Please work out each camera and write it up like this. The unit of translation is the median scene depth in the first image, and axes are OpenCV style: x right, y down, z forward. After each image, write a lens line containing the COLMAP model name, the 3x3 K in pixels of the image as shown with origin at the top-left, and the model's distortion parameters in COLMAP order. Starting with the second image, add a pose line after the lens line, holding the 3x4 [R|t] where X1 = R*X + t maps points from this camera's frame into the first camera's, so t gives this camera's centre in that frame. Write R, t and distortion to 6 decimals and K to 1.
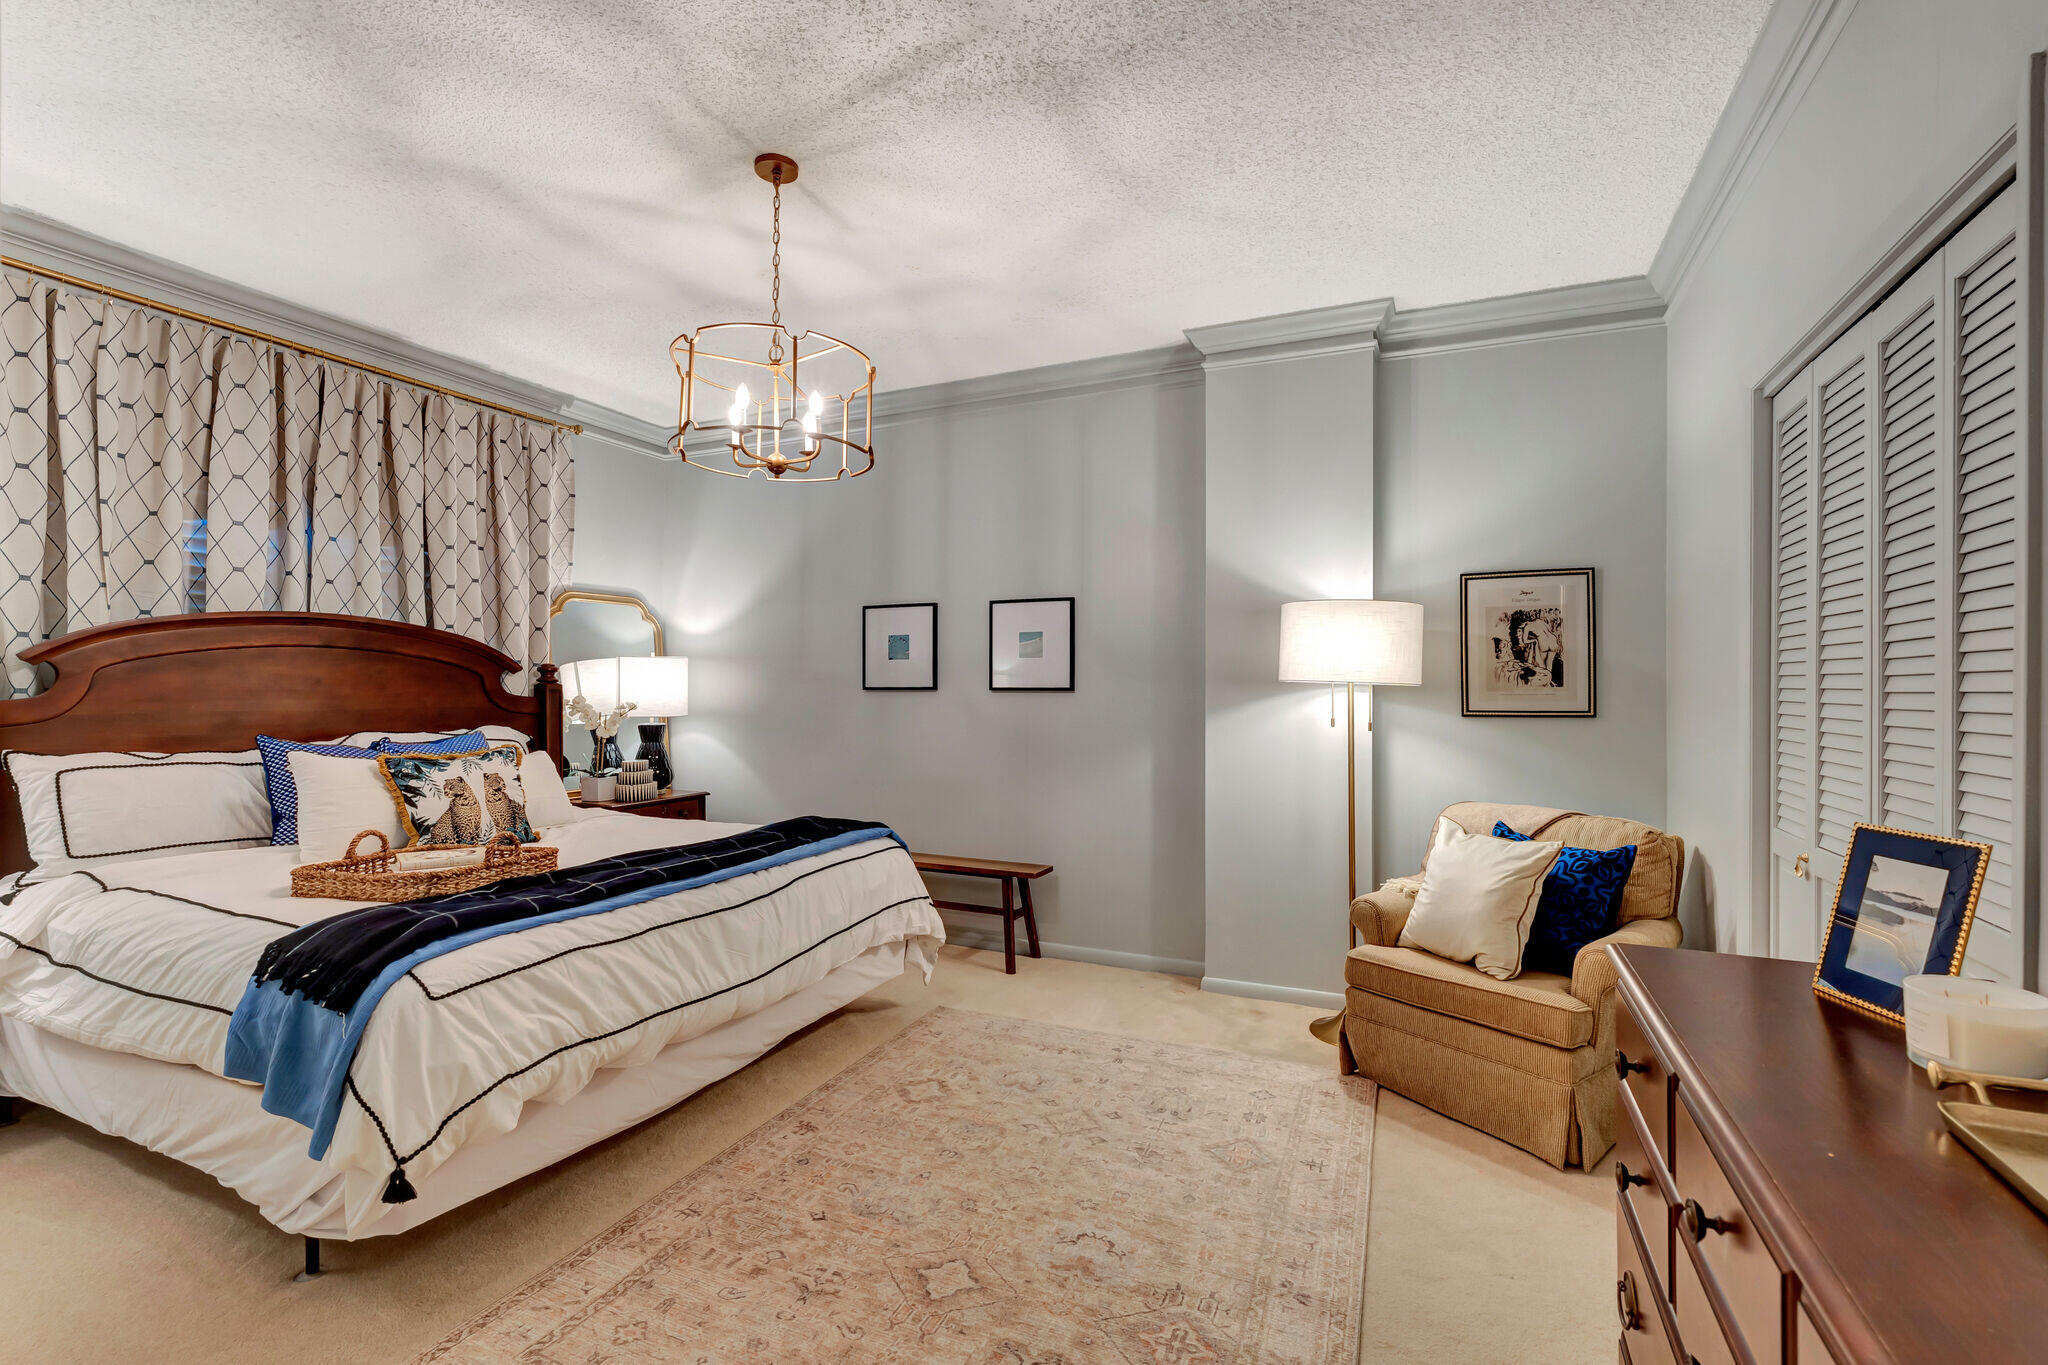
lens RADIAL K [[923.5, 0, 1030.2], [0, 923.5, 699.5], [0, 0, 1]] dist [0.000794, -0.000091]
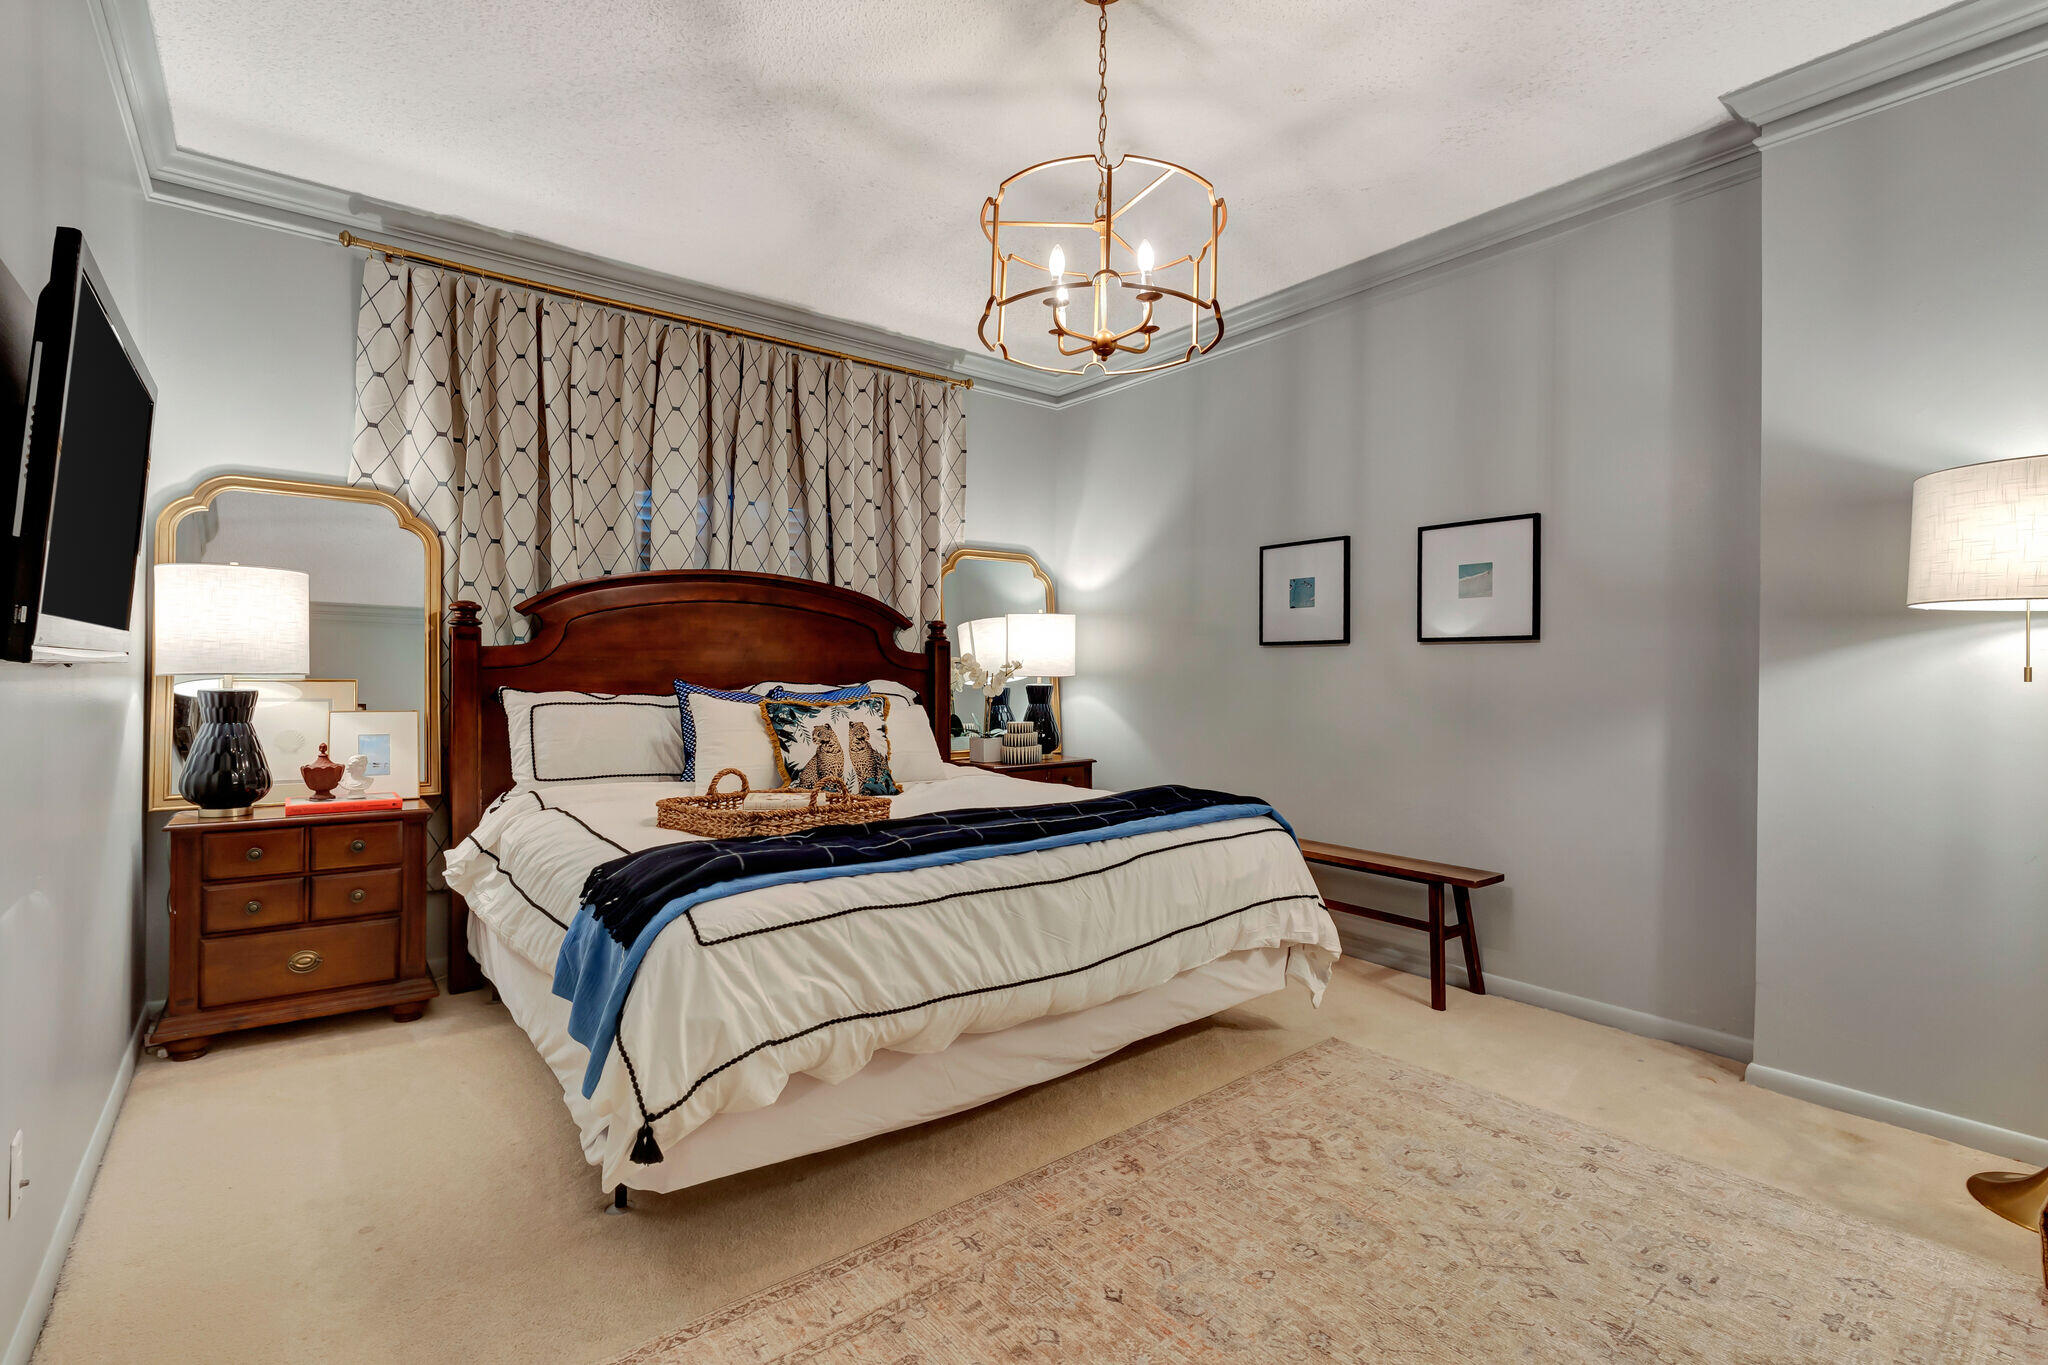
lens RADIAL K [[951.6, 0, 1024.0], [0, 951.6, 682.5], [0, 0, 1]] dist [-0.002119, -0.000138]
pose [[0.888326, 0.006067, -0.459174, 0.043083], [-0.006377, 0.999979, 0.000875, 0.036420], [0.459170, 0.002151, 0.888346, 0.183921]]
